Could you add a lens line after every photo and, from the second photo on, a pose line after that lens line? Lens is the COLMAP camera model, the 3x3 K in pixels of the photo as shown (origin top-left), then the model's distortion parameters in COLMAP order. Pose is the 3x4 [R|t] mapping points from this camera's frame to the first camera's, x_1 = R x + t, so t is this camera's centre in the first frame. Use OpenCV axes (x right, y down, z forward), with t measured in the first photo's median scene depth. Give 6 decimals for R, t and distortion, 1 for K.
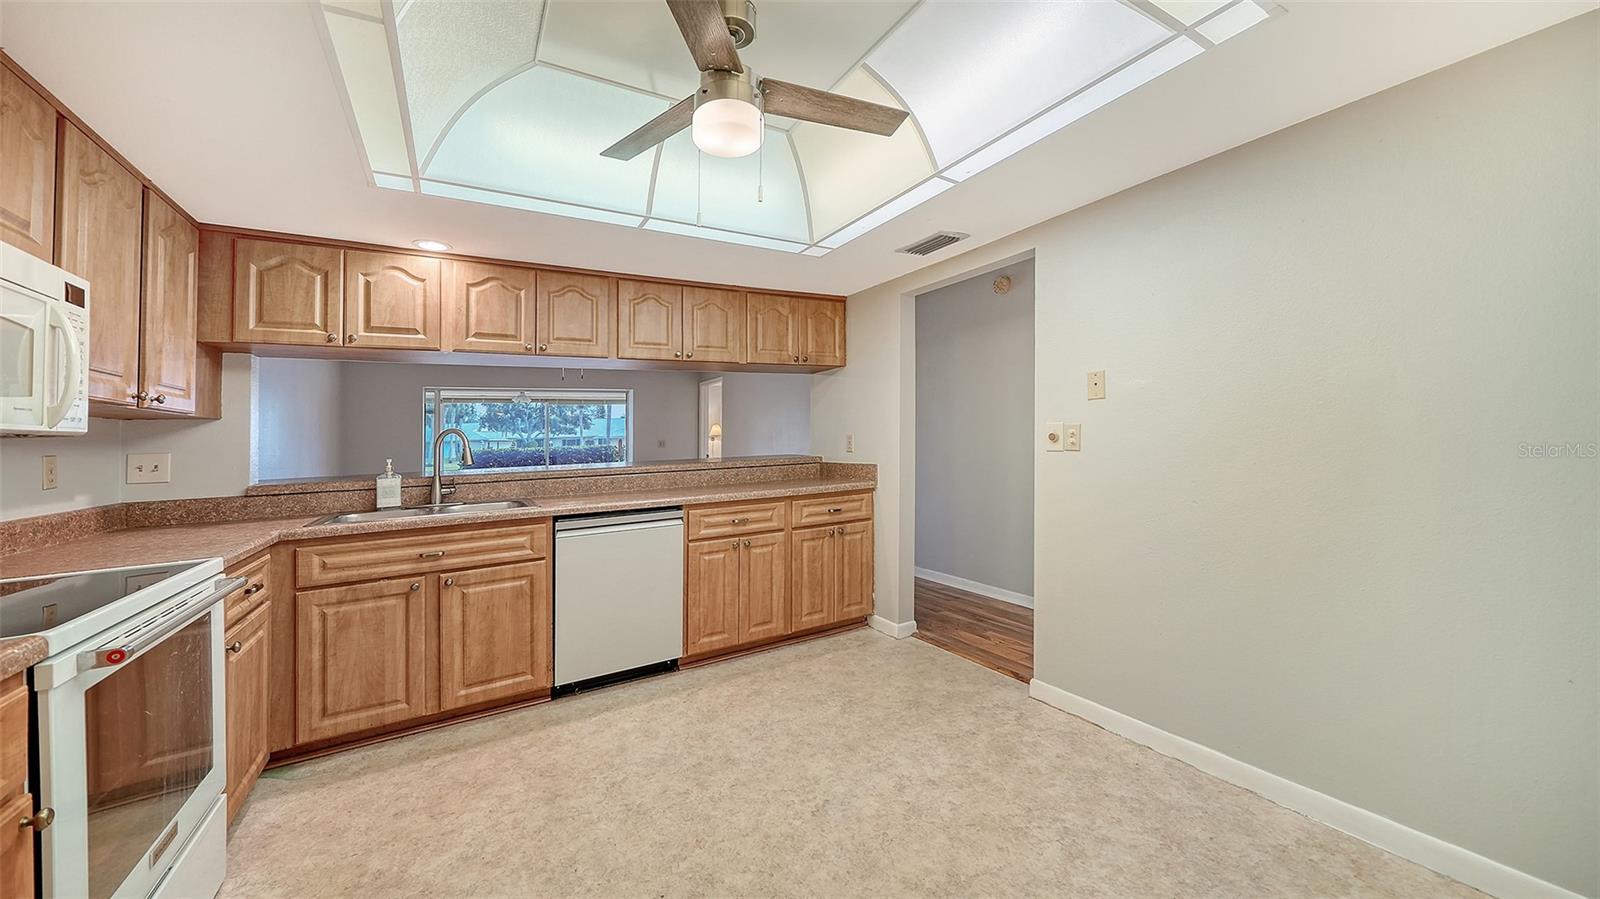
lens RADIAL K [[562.5, 0, 795.1], [0, 562.5, 409.0], [0, 0, 1]] dist [-0.000348, -0.000030]
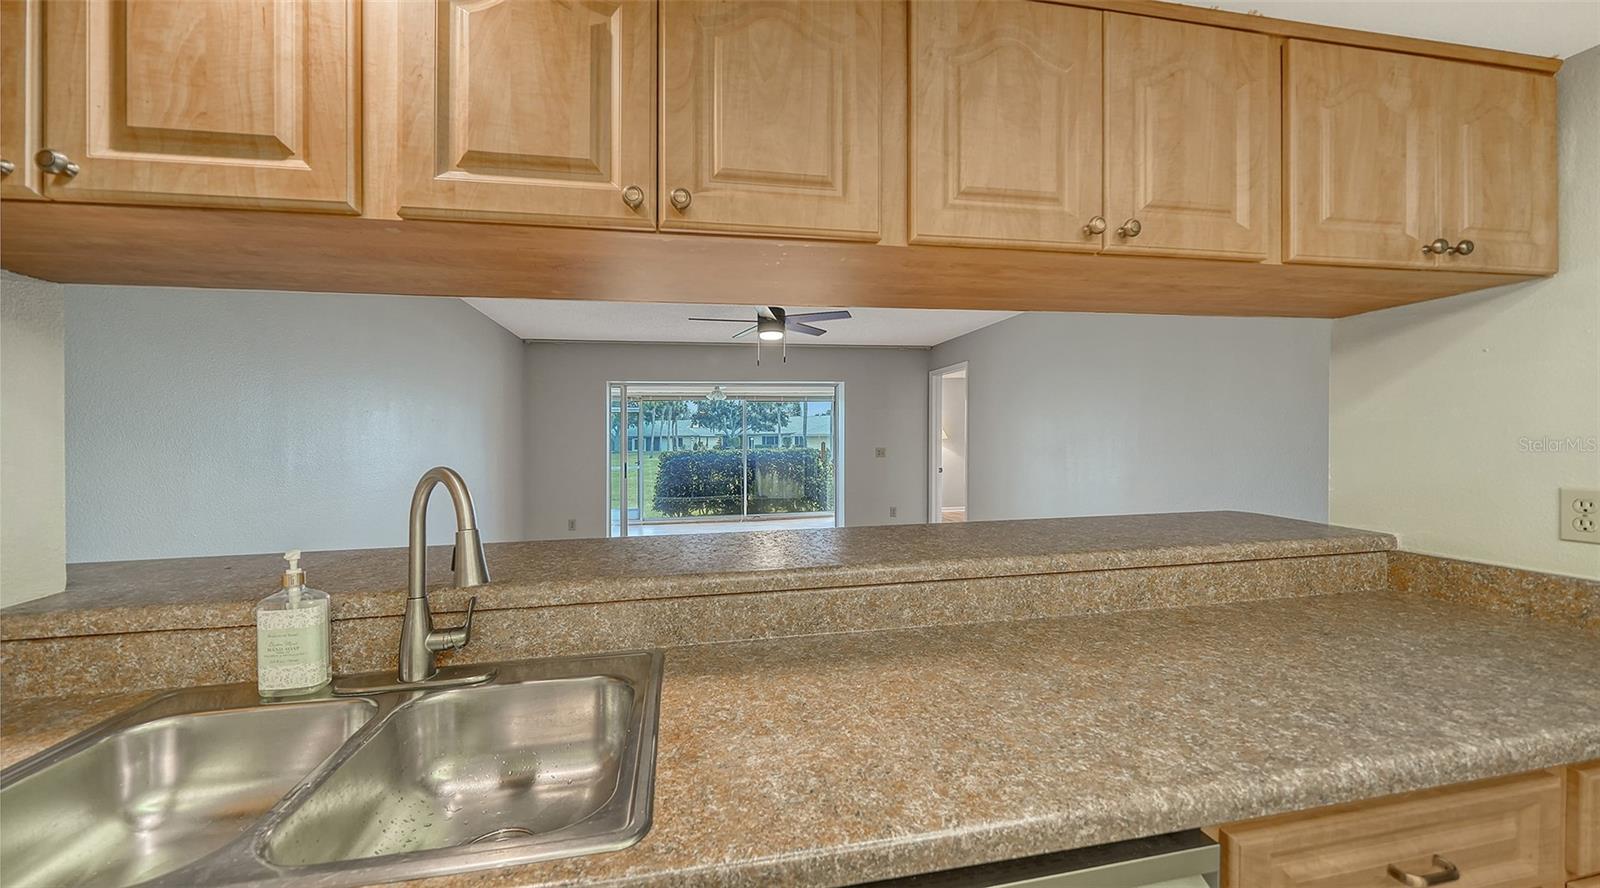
lens RADIAL K [[565.8, 0, 796.9], [0, 565.8, 432.5], [0, 0, 1]] dist [-0.005780, -0.000373]
pose [[0.945516, 0.013588, -0.325293, -0.273107], [0.001302, 0.998963, 0.045512, -0.001299], [0.325574, -0.043455, 0.944518, 0.688383]]
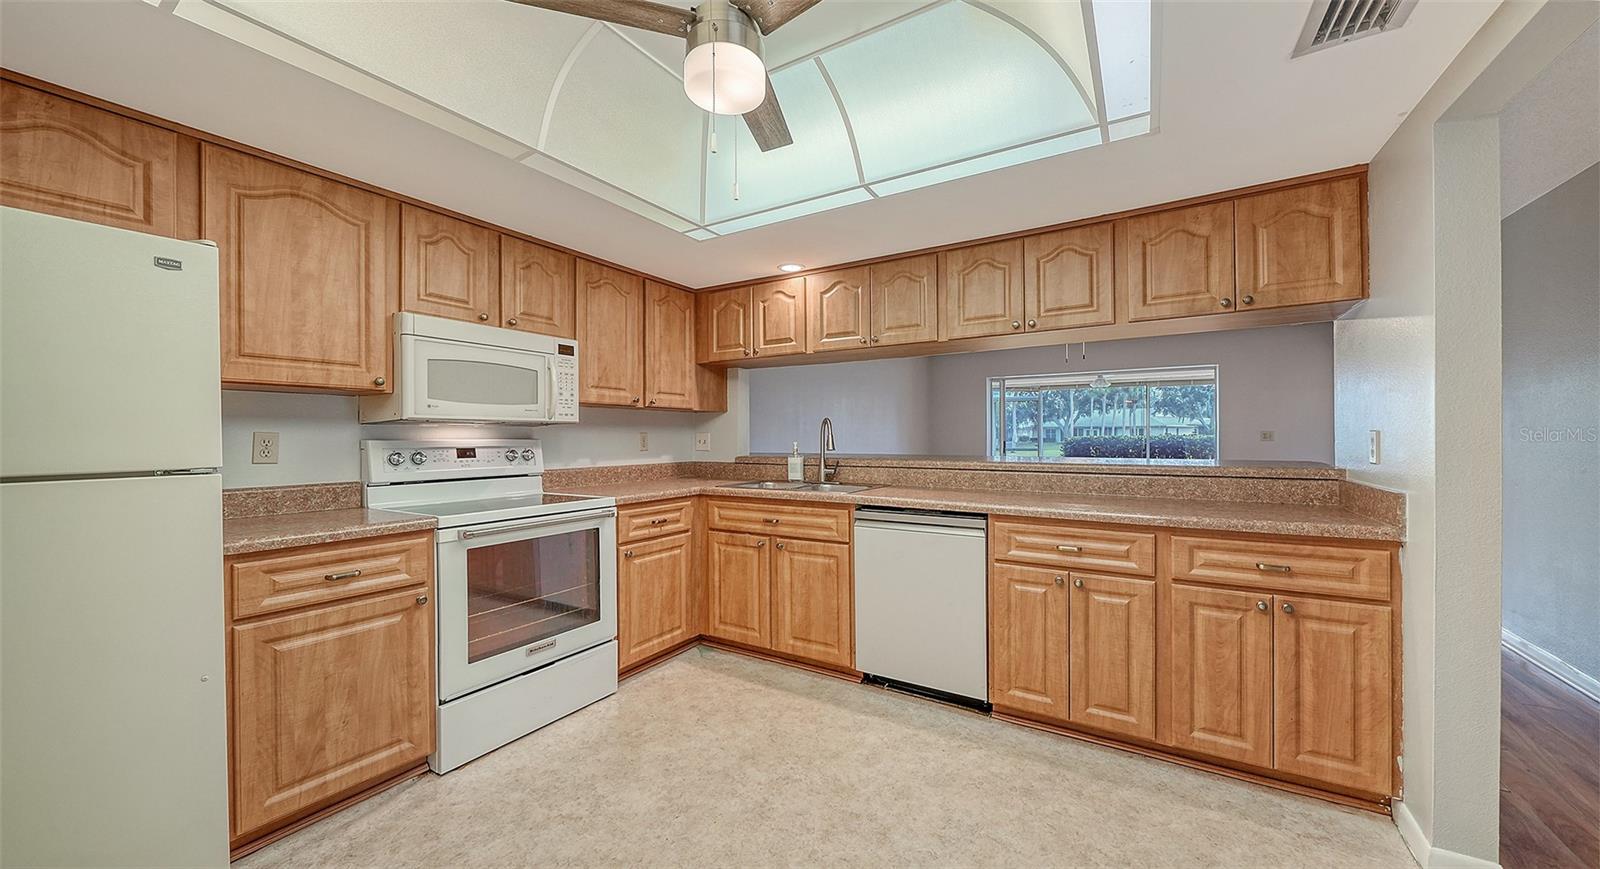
lens RADIAL K [[575.0, 0, 805.3], [0, 575.0, 404.3], [0, 0, 1]] dist [-0.000751, -0.000130]
pose [[0.472718, -0.017382, -0.881042, 0.386214], [0.034016, 0.999420, -0.001466, 0.005943], [0.880557, -0.029277, 0.473035, 0.365320]]
